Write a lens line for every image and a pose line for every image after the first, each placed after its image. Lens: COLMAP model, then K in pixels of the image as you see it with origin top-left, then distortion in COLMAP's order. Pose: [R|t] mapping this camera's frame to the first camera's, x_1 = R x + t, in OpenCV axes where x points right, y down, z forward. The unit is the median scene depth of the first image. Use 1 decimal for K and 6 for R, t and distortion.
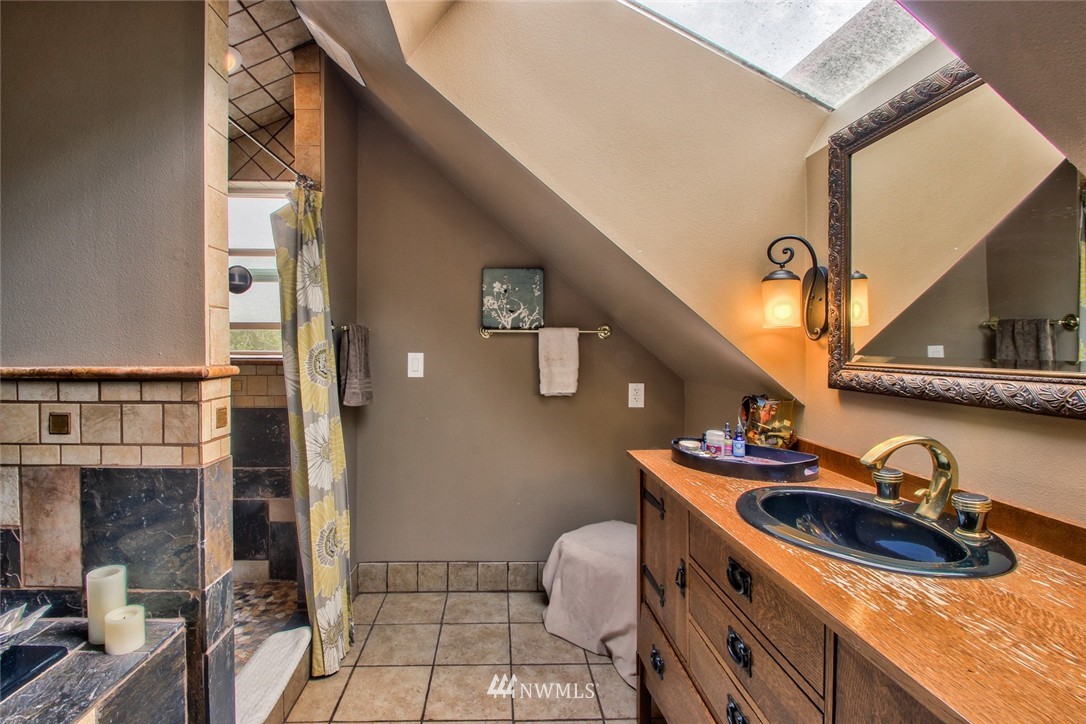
lens RADIAL K [[537.4, 0, 536.2], [0, 537.4, 360.6], [0, 0, 1]] dist [-0.002205, -0.010996]
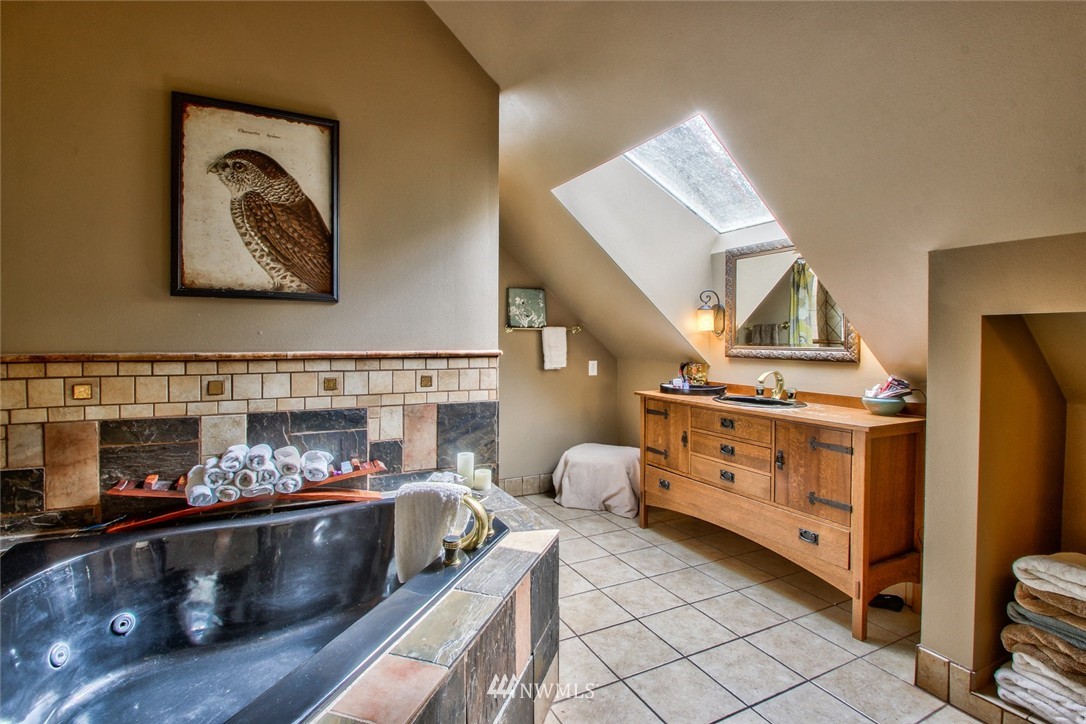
lens RADIAL K [[537.4, 0, 549.8], [0, 537.4, 357.6], [0, 0, 1]] dist [-0.002205, -0.010996]
pose [[0.901273, -0.015459, 0.432975, -1.064397], [0.009637, 0.999831, 0.015638, 0.008666], [-0.433143, -0.009922, 0.901270, -0.712589]]
